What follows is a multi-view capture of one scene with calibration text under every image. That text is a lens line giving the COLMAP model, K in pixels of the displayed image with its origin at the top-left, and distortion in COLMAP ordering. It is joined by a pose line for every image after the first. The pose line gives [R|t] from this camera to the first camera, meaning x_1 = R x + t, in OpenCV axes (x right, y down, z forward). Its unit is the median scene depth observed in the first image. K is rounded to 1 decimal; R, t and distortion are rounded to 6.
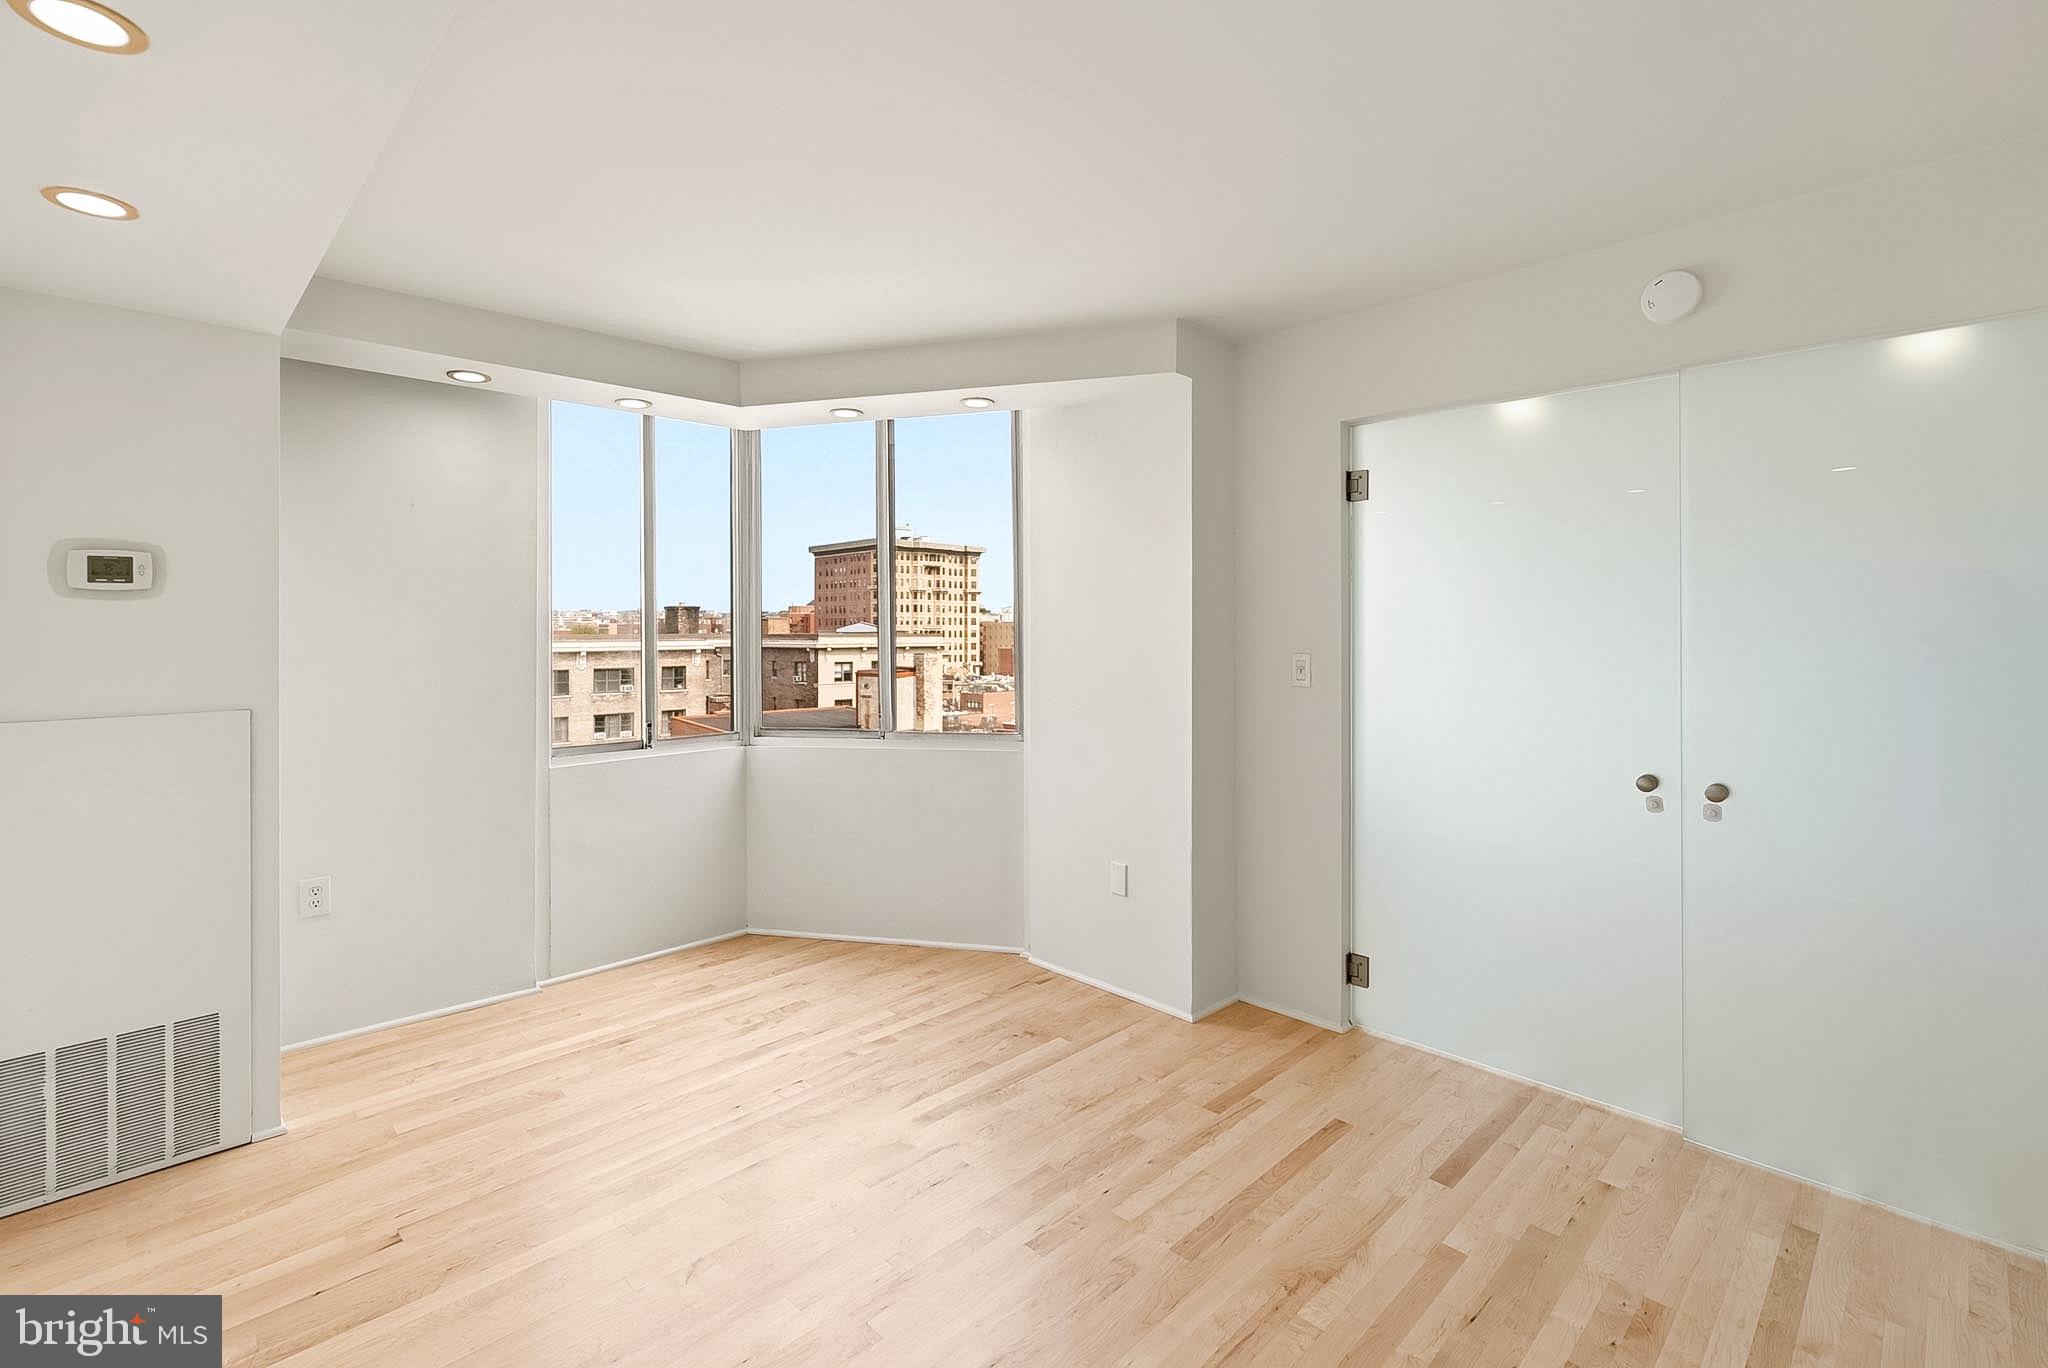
lens RADIAL K [[912.3, 0, 1014.5], [0, 912.3, 621.3], [0, 0, 1]] dist [0.001144, 0.001018]
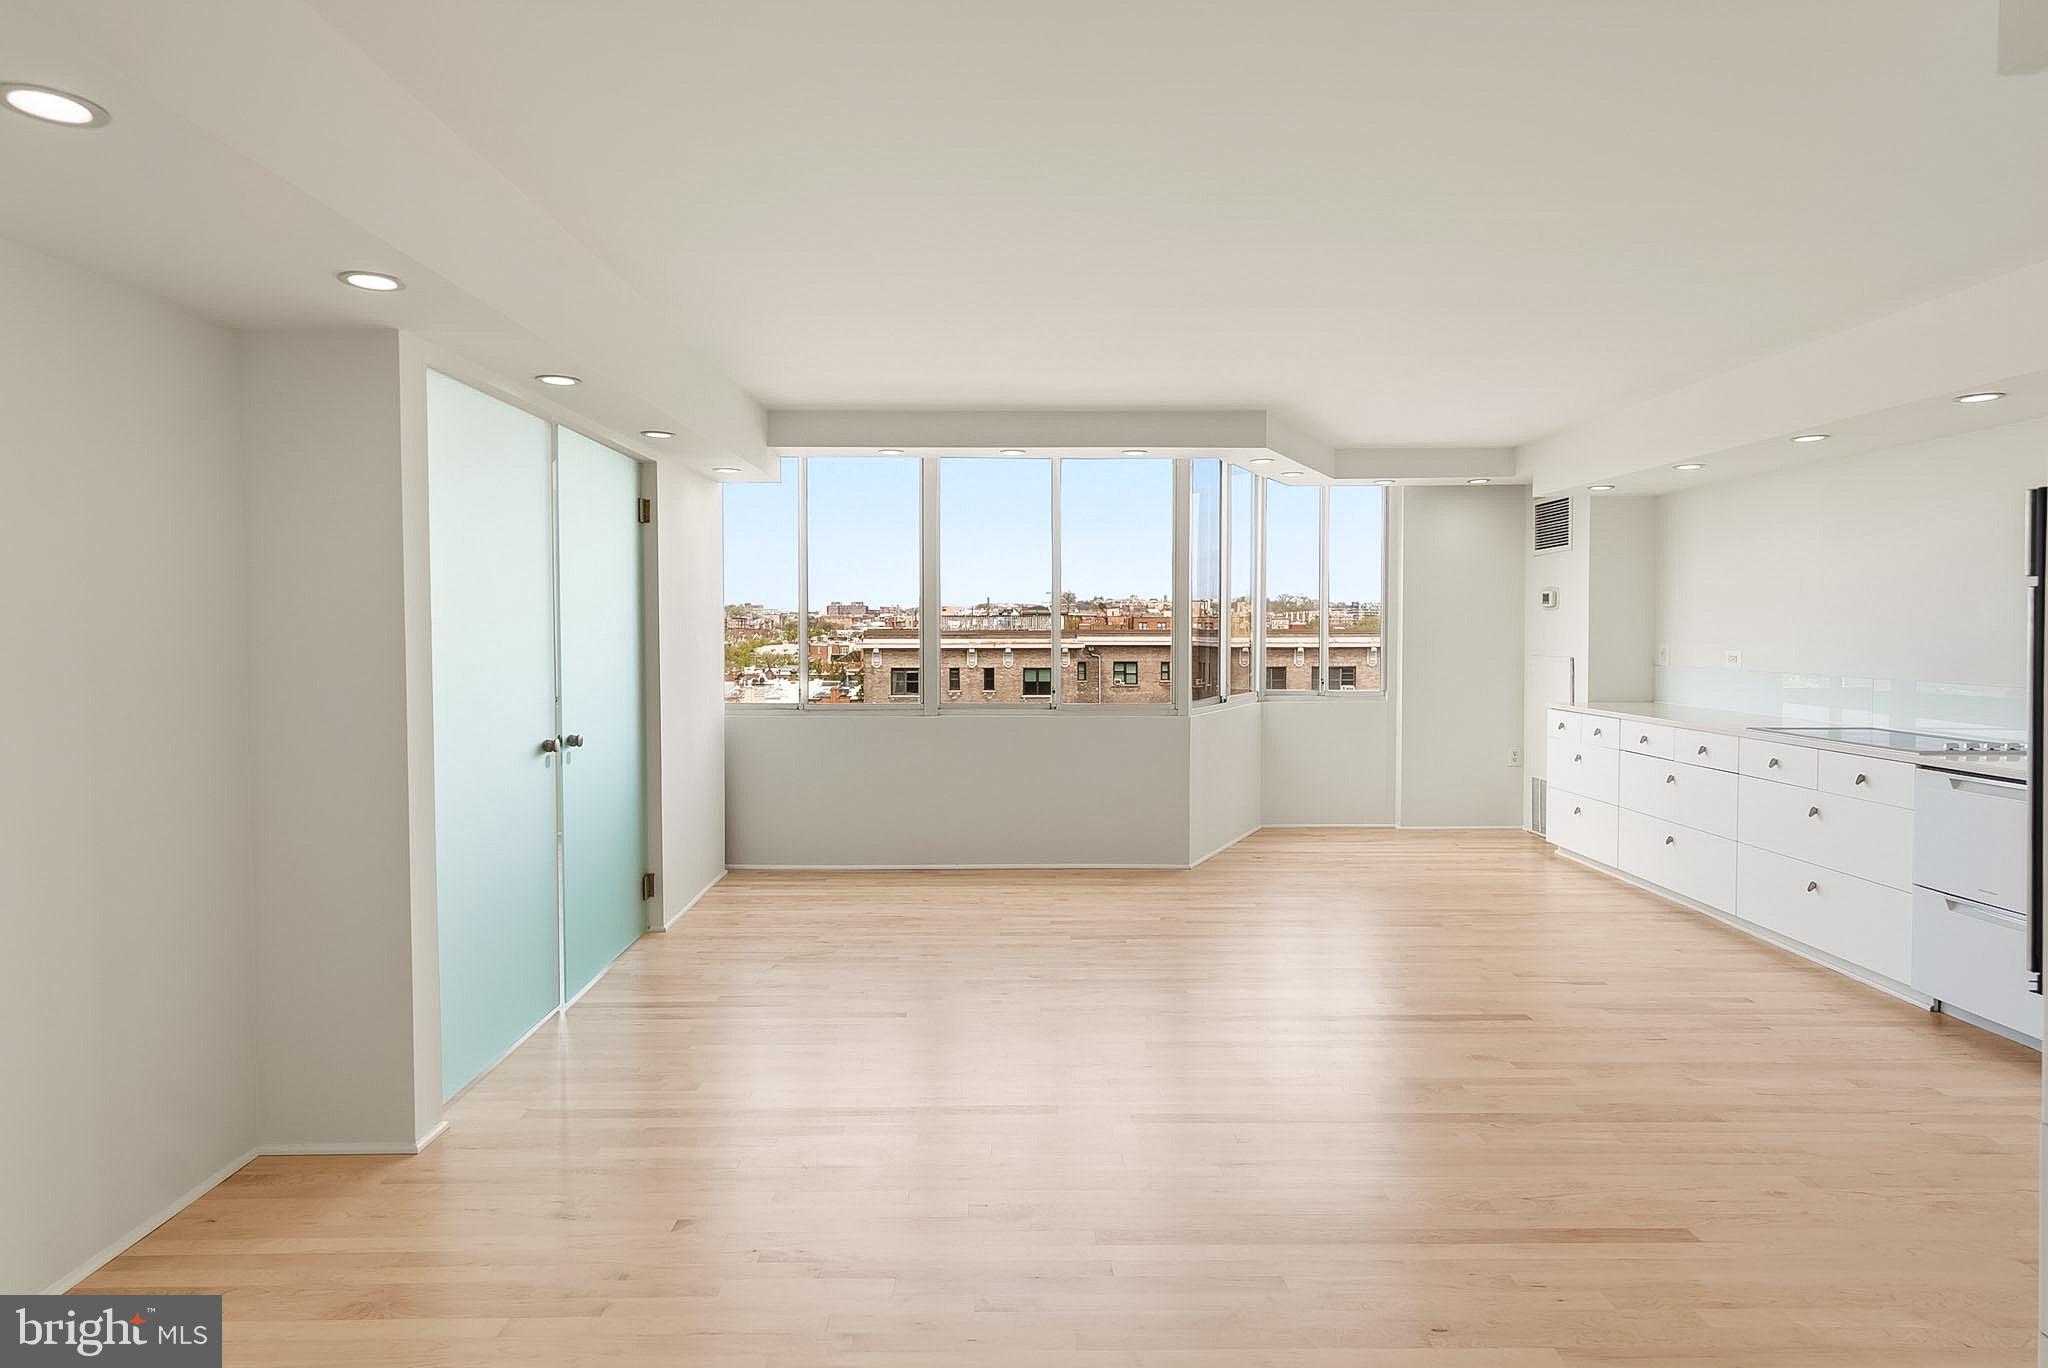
lens RADIAL K [[1103.2, 0, 1023.2], [0, 1103.2, 658.6], [0, 0, 1]] dist [0.007033, 0.000450]
pose [[0.726295, 0.020239, -0.687085, 1.496078], [0.007505, 0.999273, 0.037368, 0.017847], [0.687342, -0.032296, 0.725616, 0.349323]]
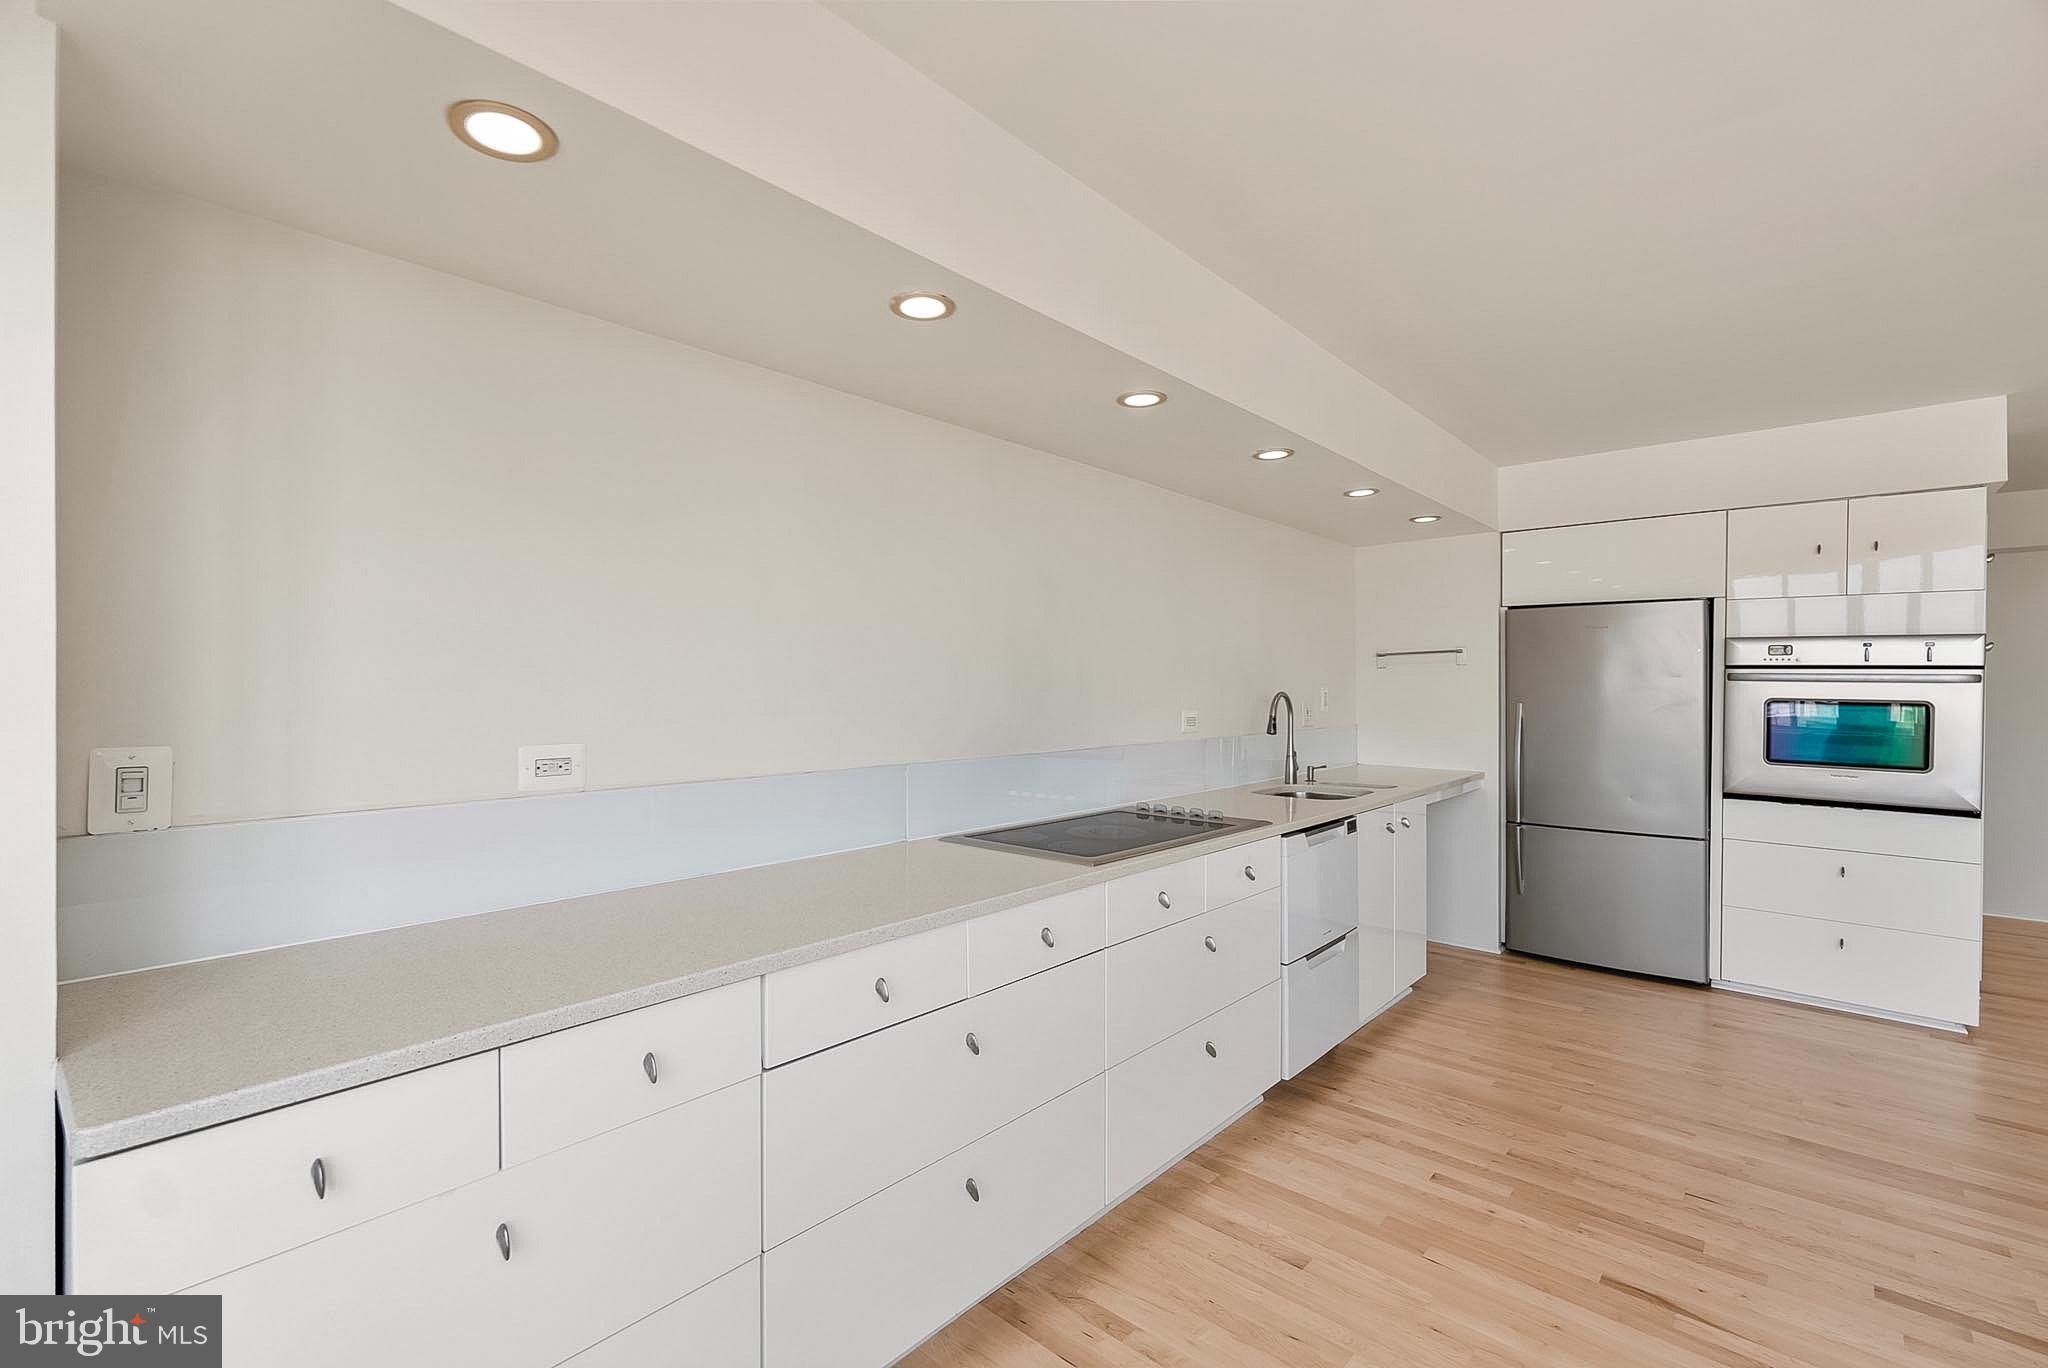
lens RADIAL K [[912.3, 0, 1007.3], [0, 912.3, 688.4], [0, 0, 1]] dist [0.001144, 0.001018]
pose [[-0.068799, -0.005752, 0.997614, 0.589945], [-0.010313, 0.999934, 0.005054, 0.035537], [-0.997577, -0.009941, -0.068853, 2.040186]]
